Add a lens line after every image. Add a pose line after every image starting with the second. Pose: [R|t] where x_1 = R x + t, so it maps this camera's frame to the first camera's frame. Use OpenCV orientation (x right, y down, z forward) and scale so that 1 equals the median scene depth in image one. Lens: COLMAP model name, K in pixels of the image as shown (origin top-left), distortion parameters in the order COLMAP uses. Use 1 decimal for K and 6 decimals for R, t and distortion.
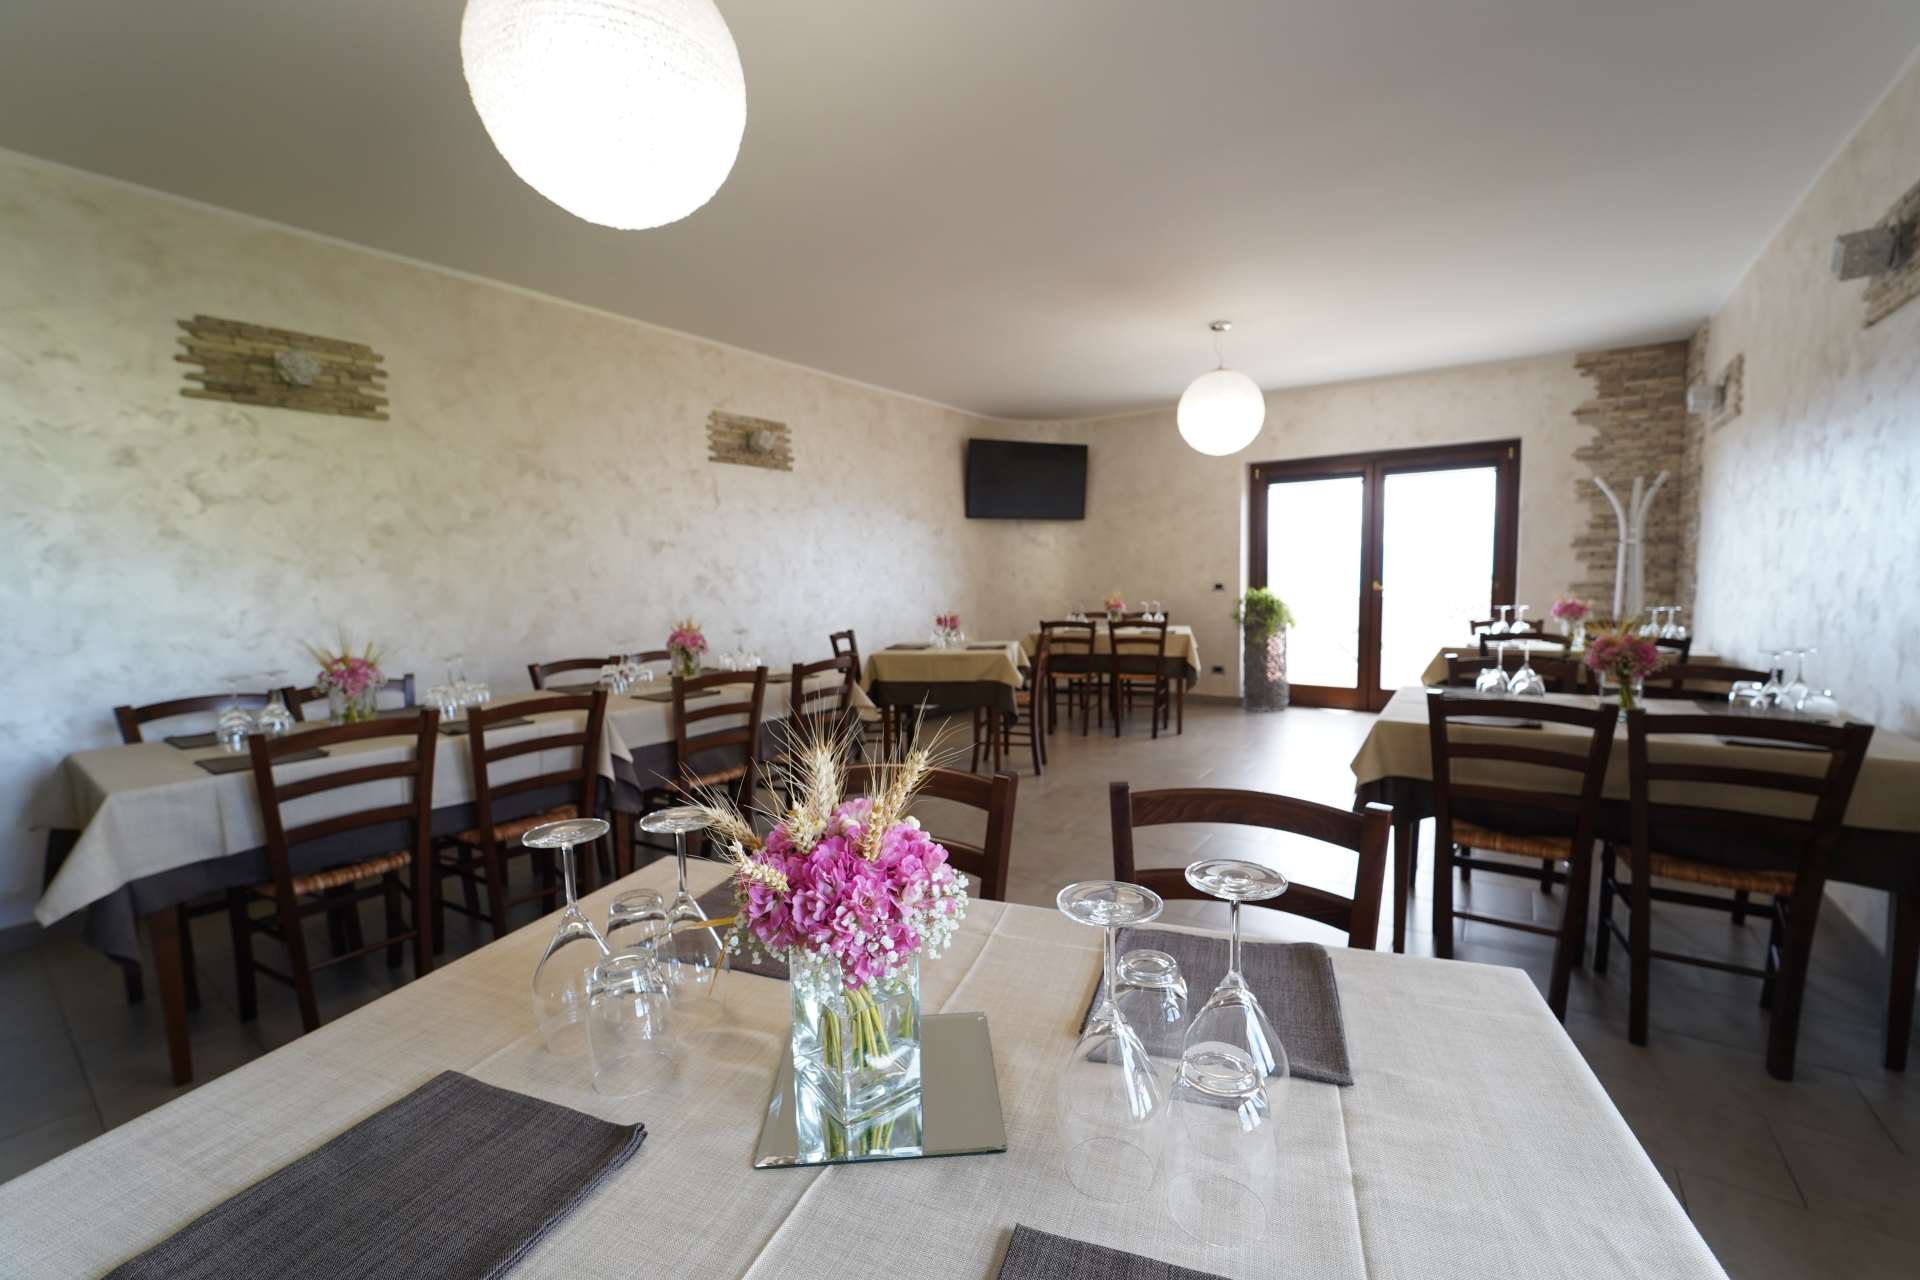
lens RADIAL K [[774.4, 0, 958.9], [0, 774.4, 640.7], [0, 0, 1]] dist [-0.023489, 0.000055]
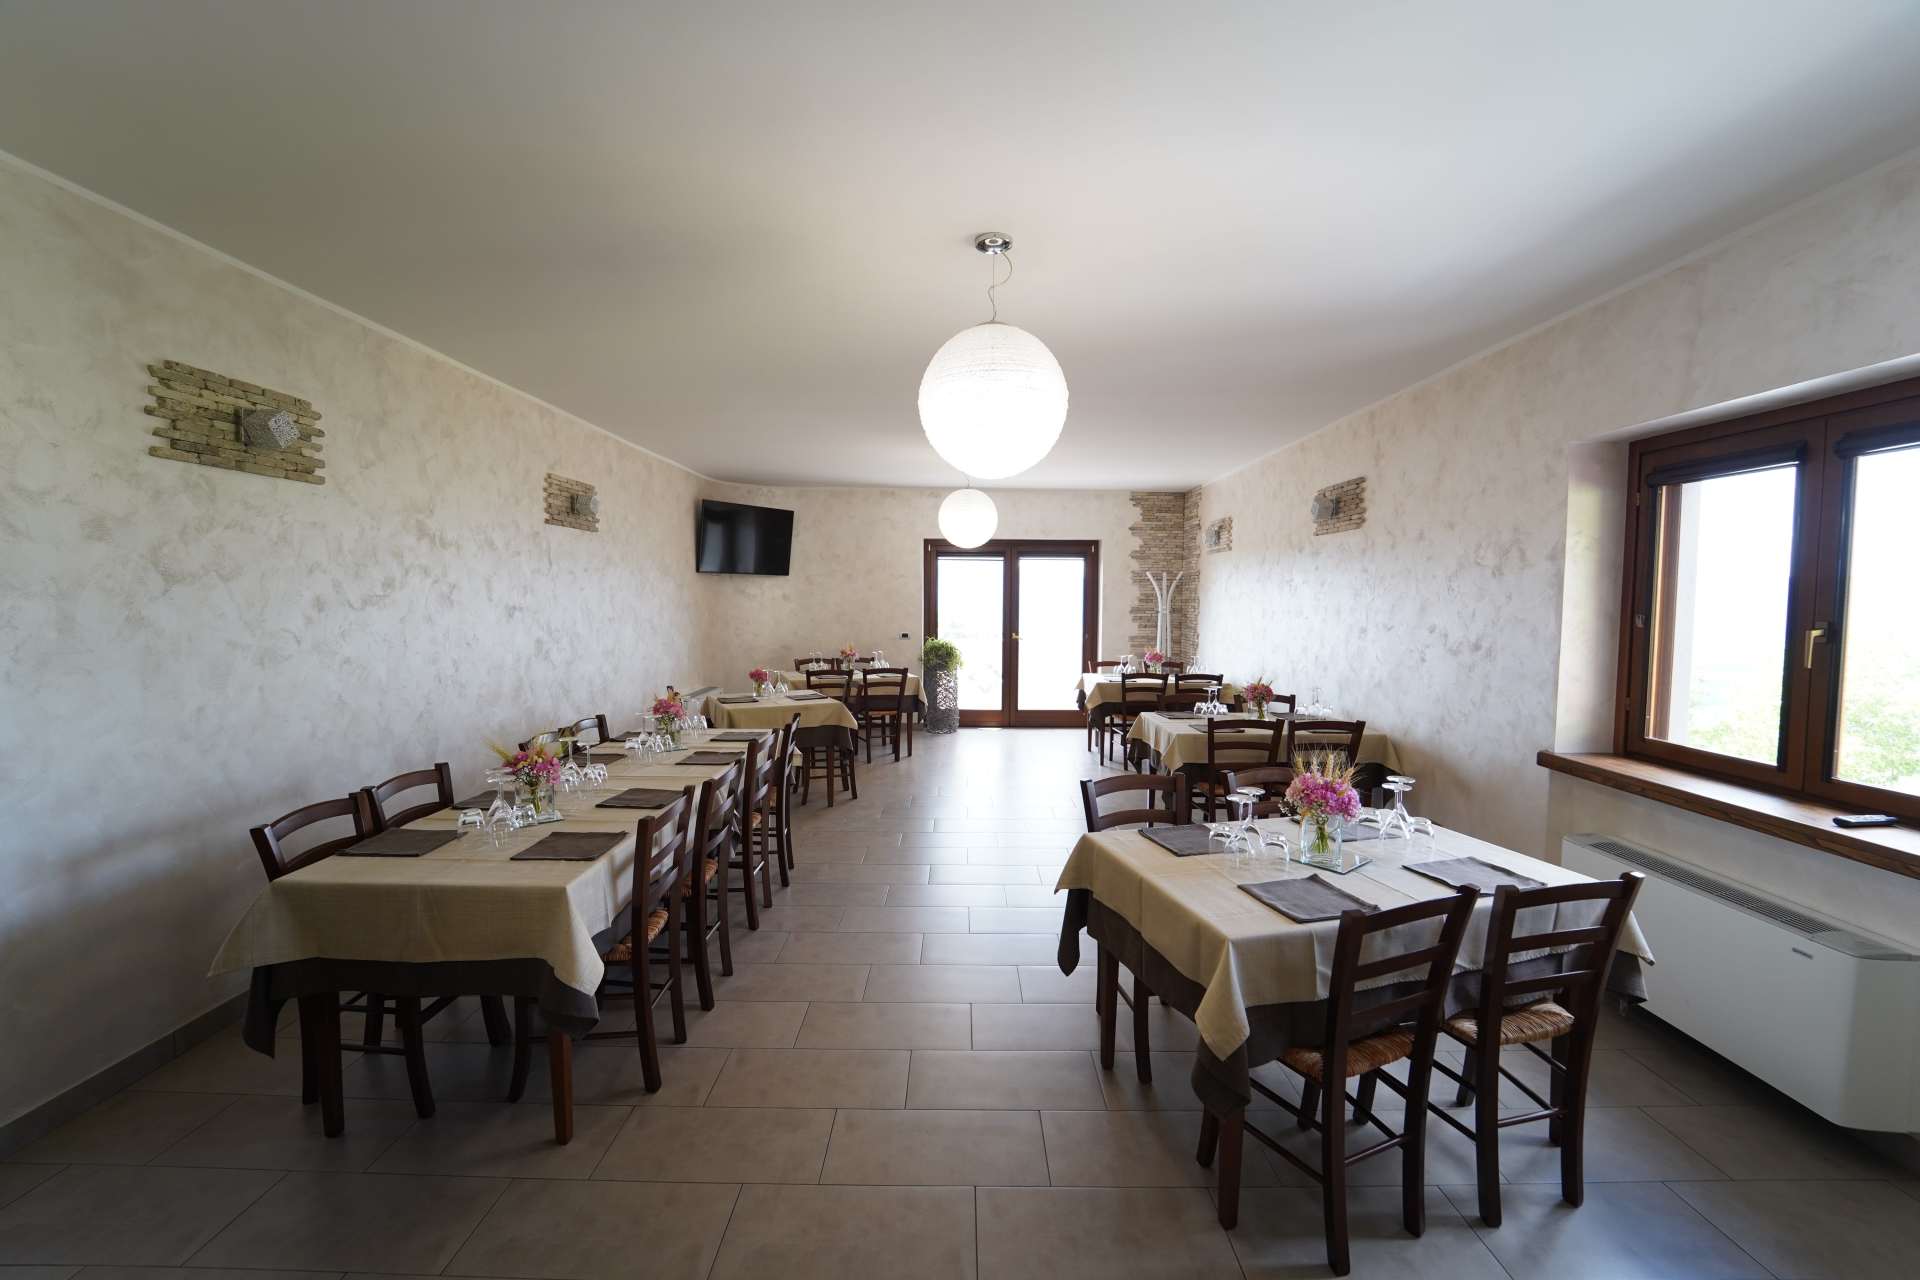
lens RADIAL K [[774.4, 0, 963.3], [0, 774.4, 641.0], [0, 0, 1]] dist [-0.023489, 0.000055]
pose [[0.815950, -0.008640, 0.578058, -0.554520], [0.026553, 0.999393, -0.022544, -0.054283], [-0.577513, 0.033744, 0.815684, -0.138325]]
